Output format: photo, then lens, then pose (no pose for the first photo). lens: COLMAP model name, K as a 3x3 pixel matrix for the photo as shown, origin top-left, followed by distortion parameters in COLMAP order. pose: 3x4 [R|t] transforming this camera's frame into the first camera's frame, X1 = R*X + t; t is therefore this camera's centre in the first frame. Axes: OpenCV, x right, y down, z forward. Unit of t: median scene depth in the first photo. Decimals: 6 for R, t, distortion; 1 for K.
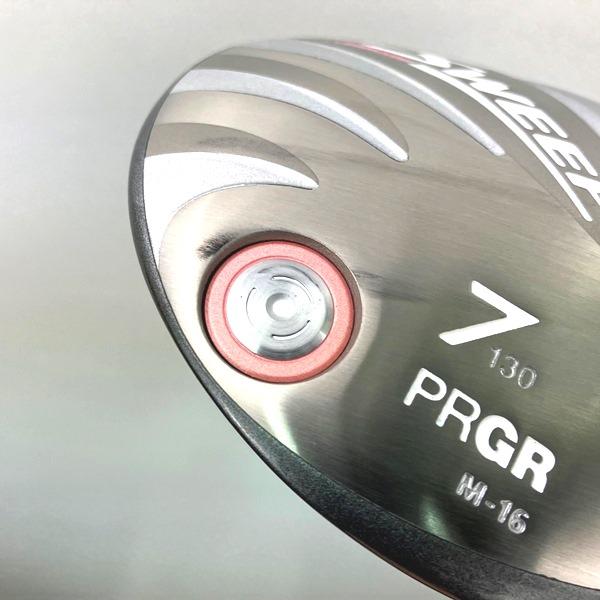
lens RADIAL K [[637.8, 0, 300.0], [0, 637.8, 300.0], [0, 0, 1]] dist [-0.028332, -0.036996]
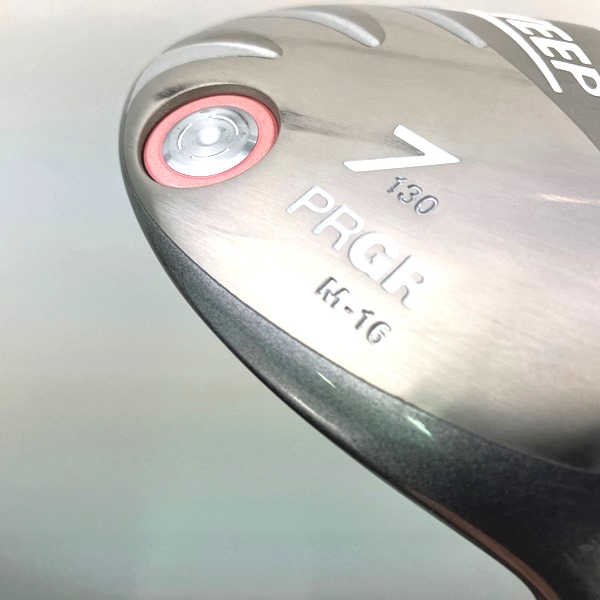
lens RADIAL K [[637.8, 0, 300.0], [0, 637.8, 300.0], [0, 0, 1]] dist [-0.028332, -0.036996]
pose [[0.923531, 0.089181, -0.373010, 0.523545], [-0.169611, 0.967282, -0.188675, 0.446557], [0.343979, 0.237514, 0.908441, 0.110203]]
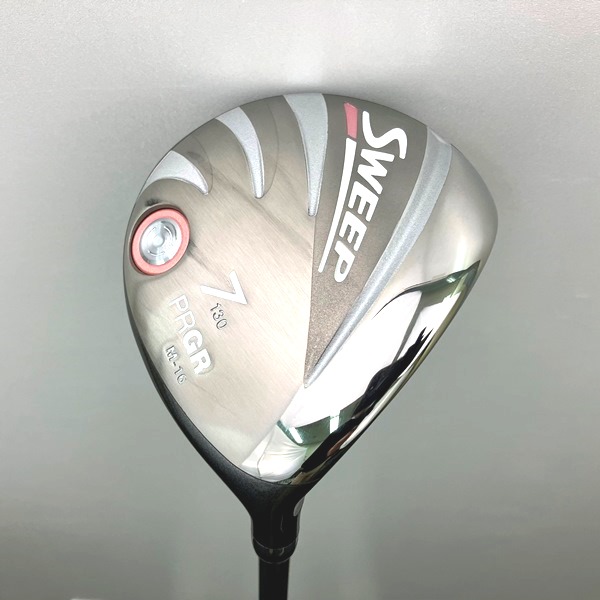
lens RADIAL K [[637.8, 0, 300.0], [0, 637.8, 300.0], [0, 0, 1]] dist [-0.028332, -0.036996]
pose [[0.686278, 0.456944, -0.565884, 1.534933], [-0.356182, 0.889481, 0.286282, -0.570340], [0.634158, 0.005089, 0.773187, -0.354427]]
